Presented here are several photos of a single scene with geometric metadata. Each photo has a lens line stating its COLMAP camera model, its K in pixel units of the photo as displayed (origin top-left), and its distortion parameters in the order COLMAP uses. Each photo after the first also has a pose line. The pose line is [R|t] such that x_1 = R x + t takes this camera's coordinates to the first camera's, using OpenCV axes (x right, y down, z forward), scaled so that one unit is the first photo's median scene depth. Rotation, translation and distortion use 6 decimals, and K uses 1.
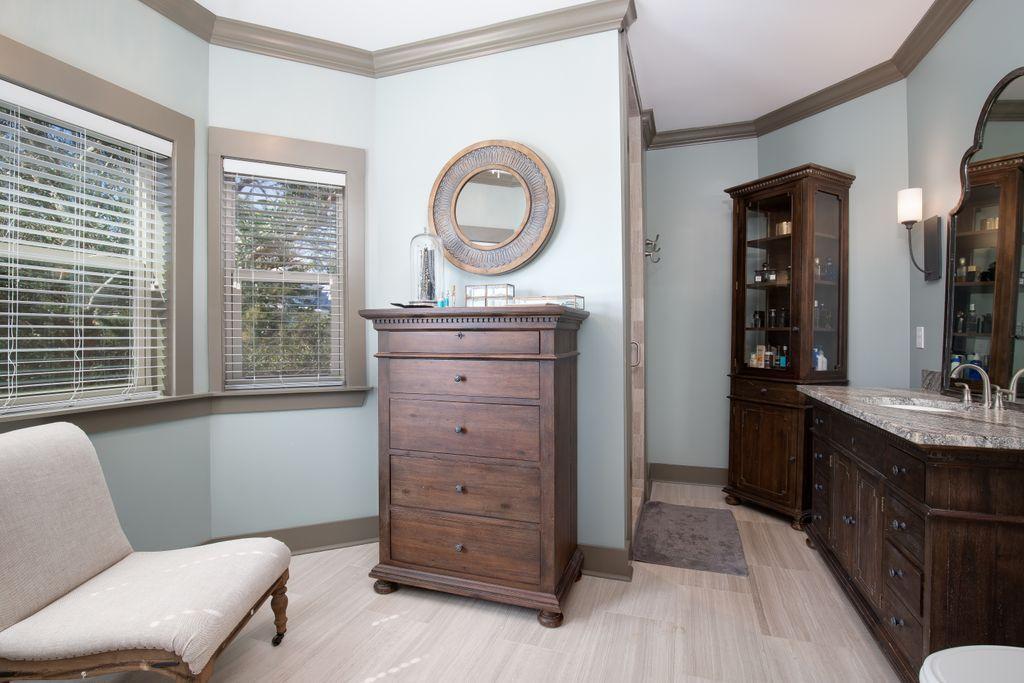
lens RADIAL K [[474.1, 0, 510.3], [0, 474.1, 335.9], [0, 0, 1]] dist [-0.001533, 0.000399]
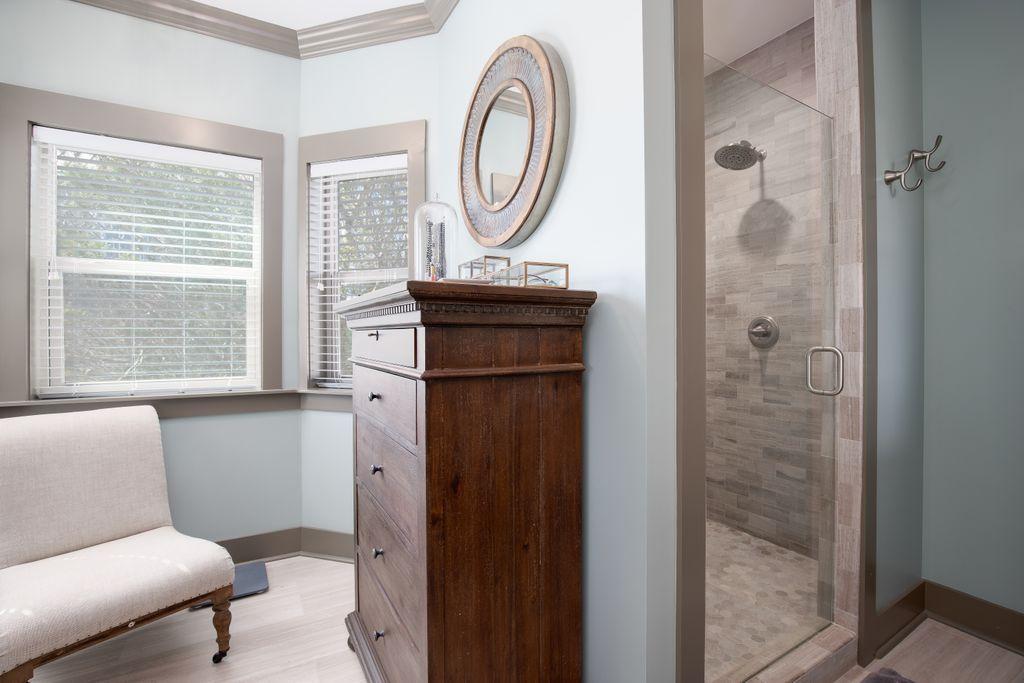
lens RADIAL K [[474.1, 0, 513.6], [0, 474.1, 346.7], [0, 0, 1]] dist [-0.001533, 0.000399]
pose [[0.775852, 0.009987, -0.630836, 0.434086], [-0.005573, 0.999944, 0.008977, 0.010811], [0.630890, -0.003449, 0.775864, 0.509148]]
